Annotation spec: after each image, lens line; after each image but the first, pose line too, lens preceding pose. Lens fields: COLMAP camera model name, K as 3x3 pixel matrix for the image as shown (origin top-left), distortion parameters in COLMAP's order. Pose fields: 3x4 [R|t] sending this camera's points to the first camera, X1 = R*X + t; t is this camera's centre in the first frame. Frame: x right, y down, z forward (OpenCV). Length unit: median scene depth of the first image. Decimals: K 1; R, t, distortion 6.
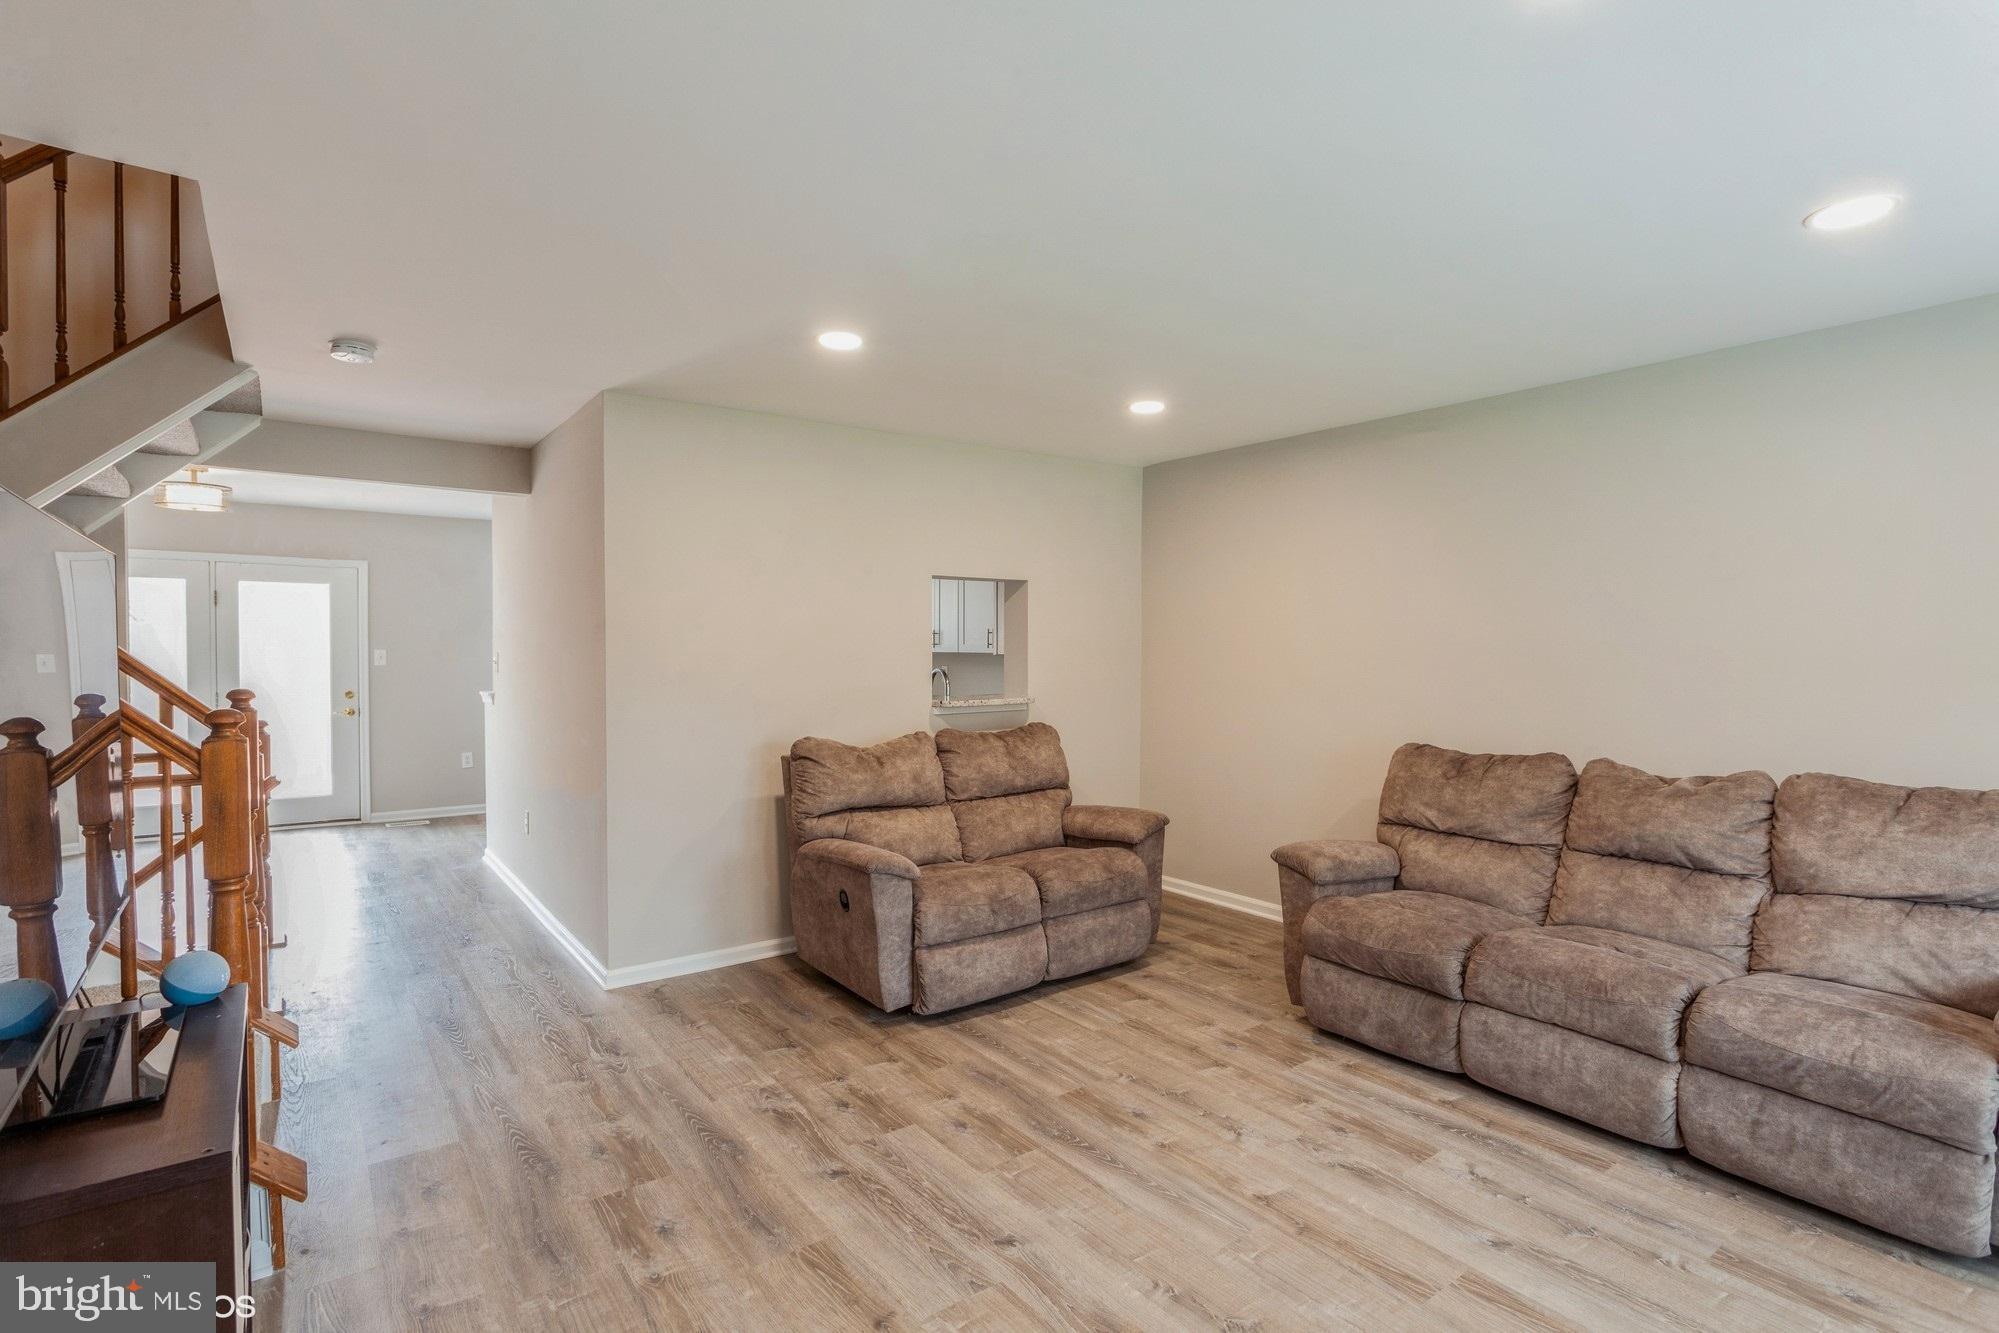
lens RADIAL K [[965.1, 0, 1006.2], [0, 965.1, 669.6], [0, 0, 1]] dist [-0.017106, 0.005764]
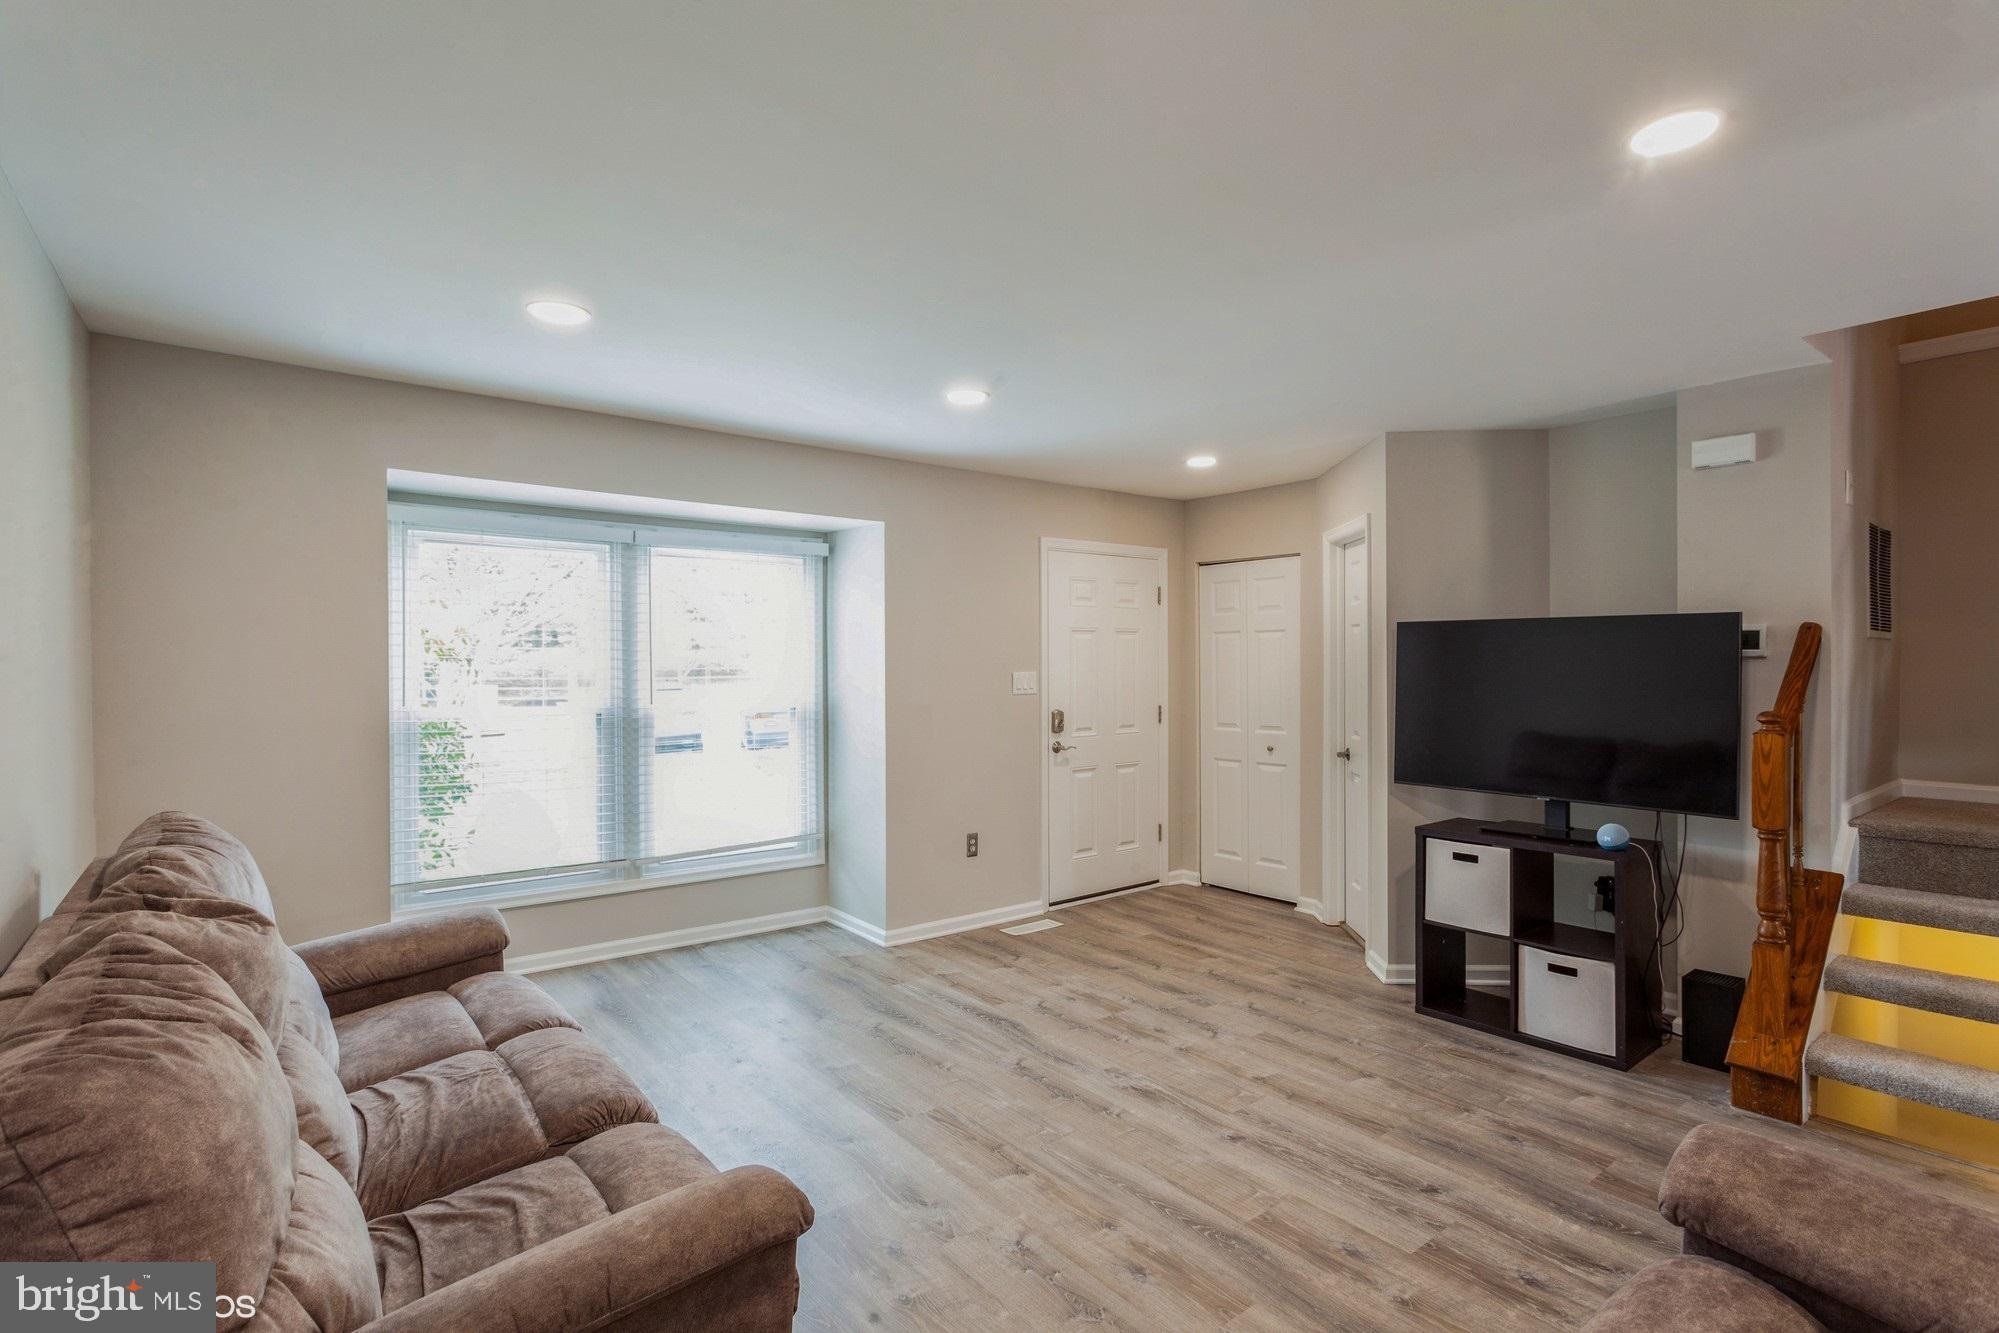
lens RADIAL K [[965.1, 0, 1000.1], [0, 965.1, 665.5], [0, 0, 1]] dist [-0.017106, 0.005764]
pose [[-0.999705, 0.000376, -0.024268, 0.268741], [-0.000287, 0.999627, 0.027303, -0.046795], [0.024269, 0.027302, -0.999333, 1.764830]]
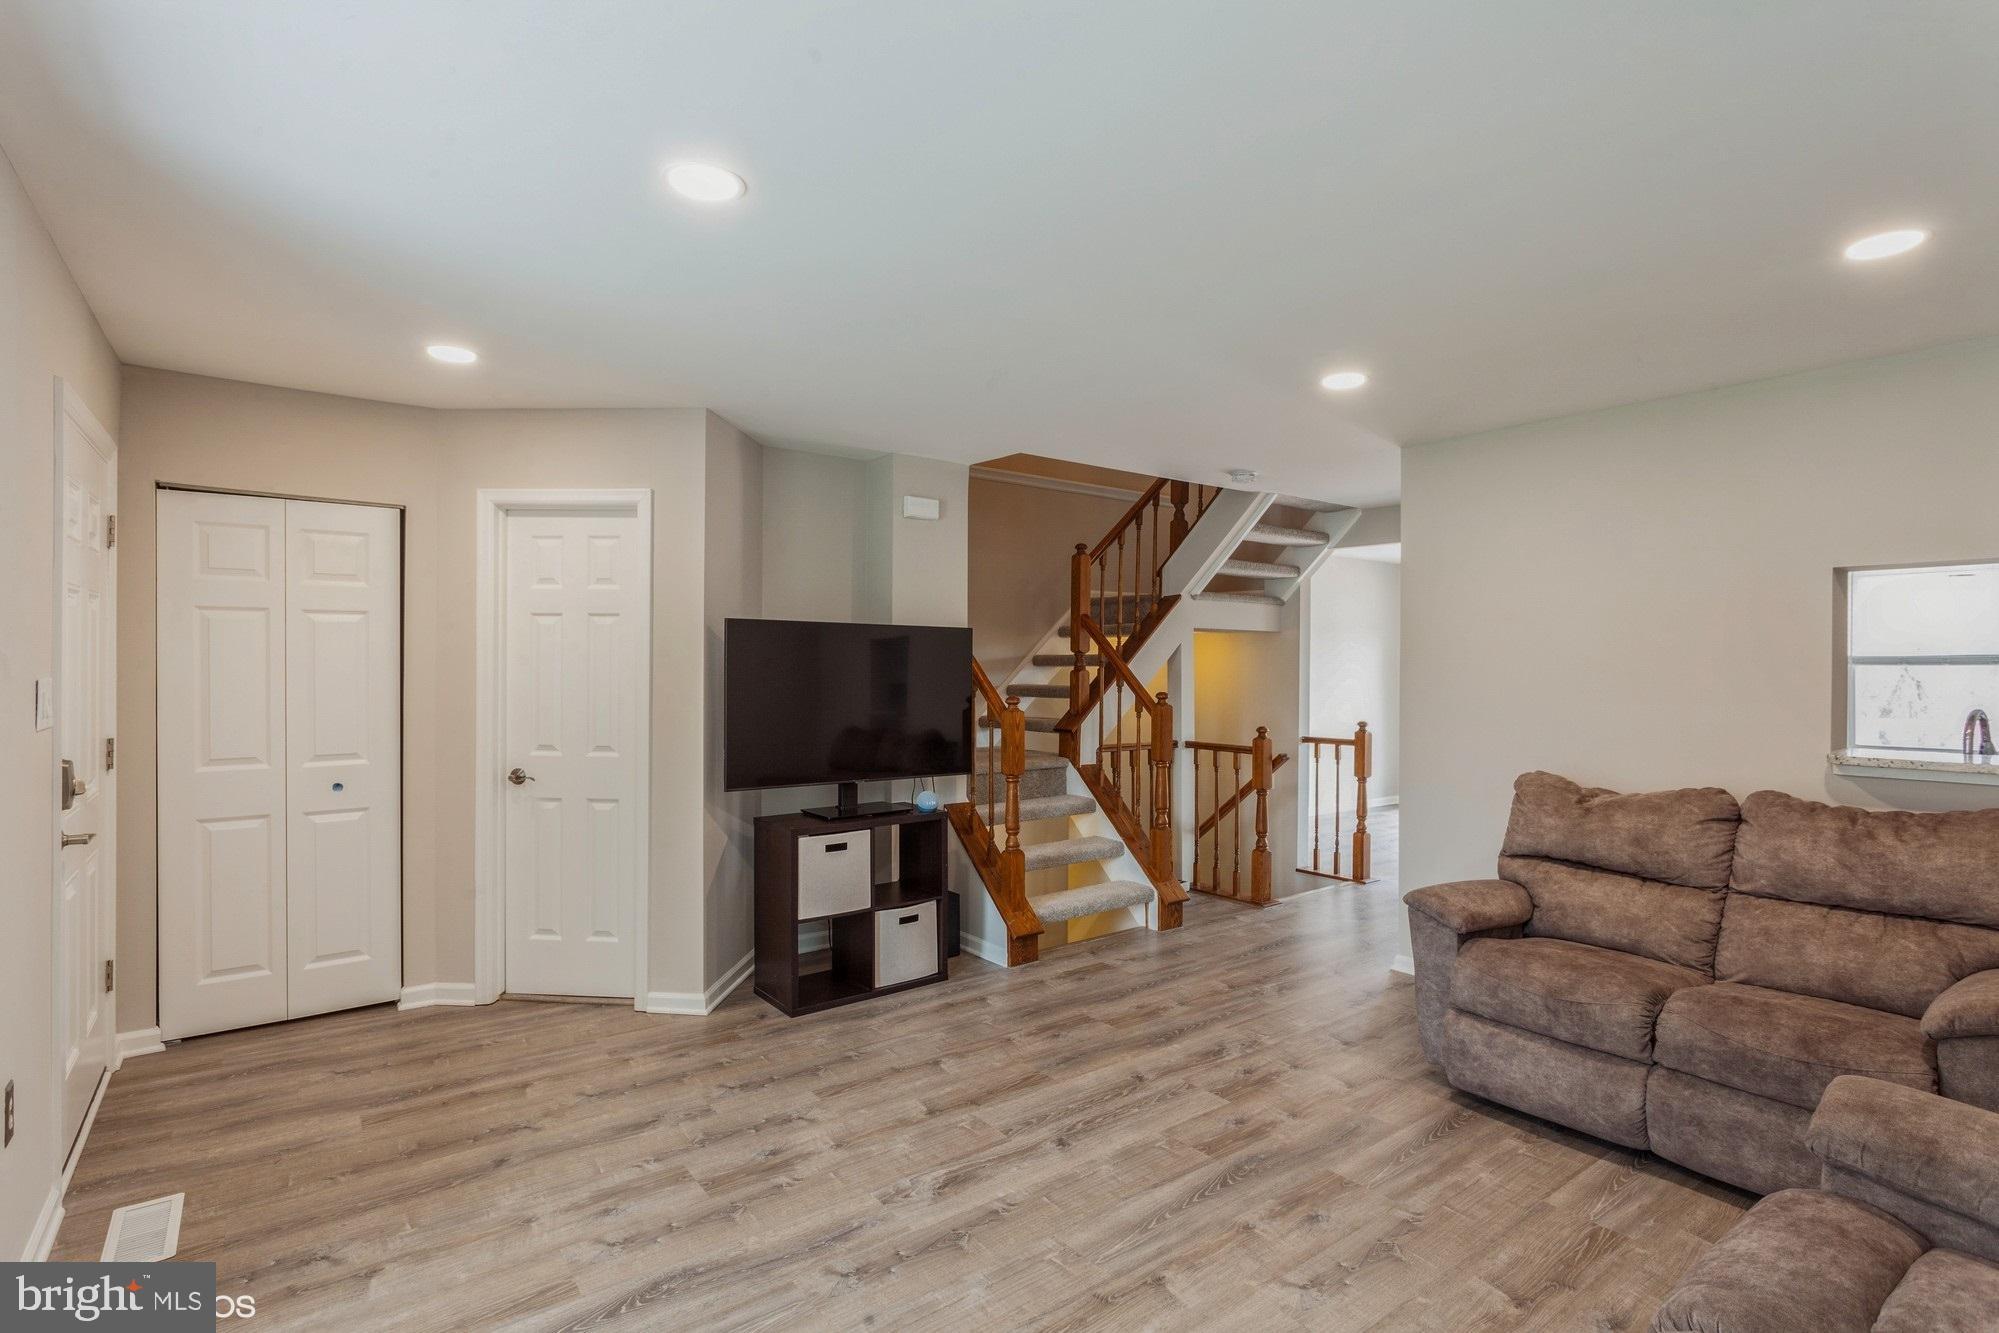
lens RADIAL K [[965.1, 0, 1005.7], [0, 965.1, 665.8], [0, 0, 1]] dist [-0.017106, 0.005764]
pose [[0.014253, -0.000040, -0.999898, 0.988132], [-0.031119, 0.999516, -0.000484, -0.017557], [0.999414, 0.031123, 0.014244, 0.701892]]
